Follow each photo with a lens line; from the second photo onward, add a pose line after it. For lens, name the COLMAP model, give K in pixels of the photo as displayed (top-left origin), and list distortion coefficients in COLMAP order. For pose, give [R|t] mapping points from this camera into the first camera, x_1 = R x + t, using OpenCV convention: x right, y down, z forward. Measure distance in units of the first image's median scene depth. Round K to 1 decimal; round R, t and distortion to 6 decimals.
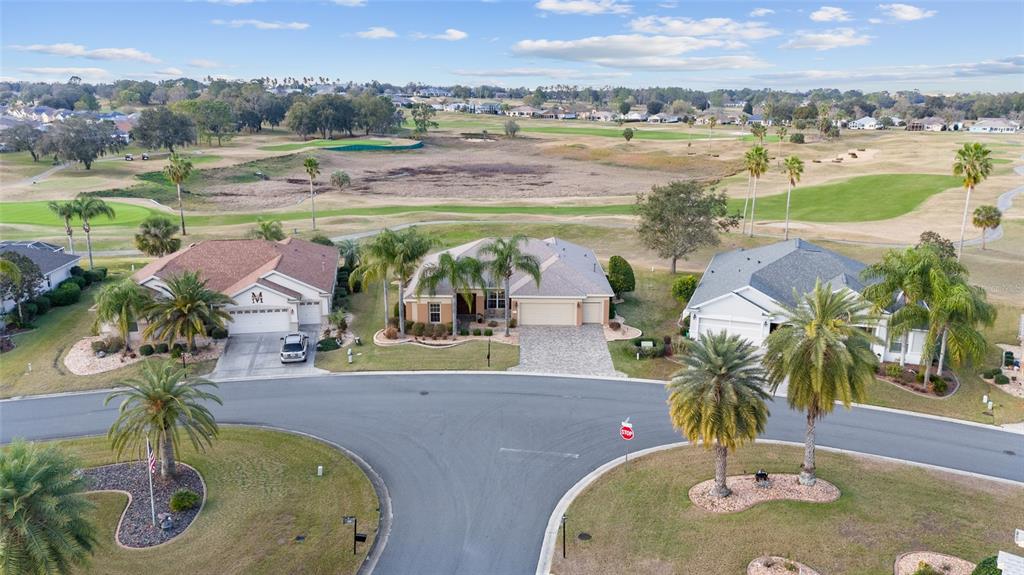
lens RADIAL K [[806.7, 0, 512.0], [0, 806.7, 287.5], [0, 0, 1]] dist [0.090847, -0.102204]
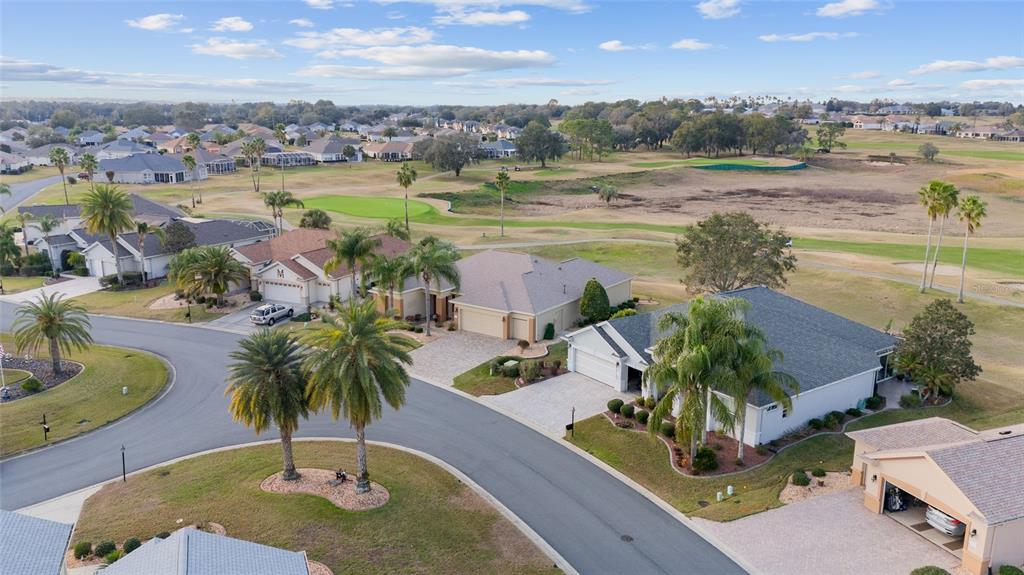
lens RADIAL K [[806.7, 0, 512.0], [0, 806.7, 287.5], [0, 0, 1]] dist [0.090847, -0.102204]
pose [[0.824352, 0.124632, -0.552187, 0.217811], [-0.135766, 0.990521, 0.020883, -0.013095], [0.549556, 0.057754, 0.833459, 0.036343]]
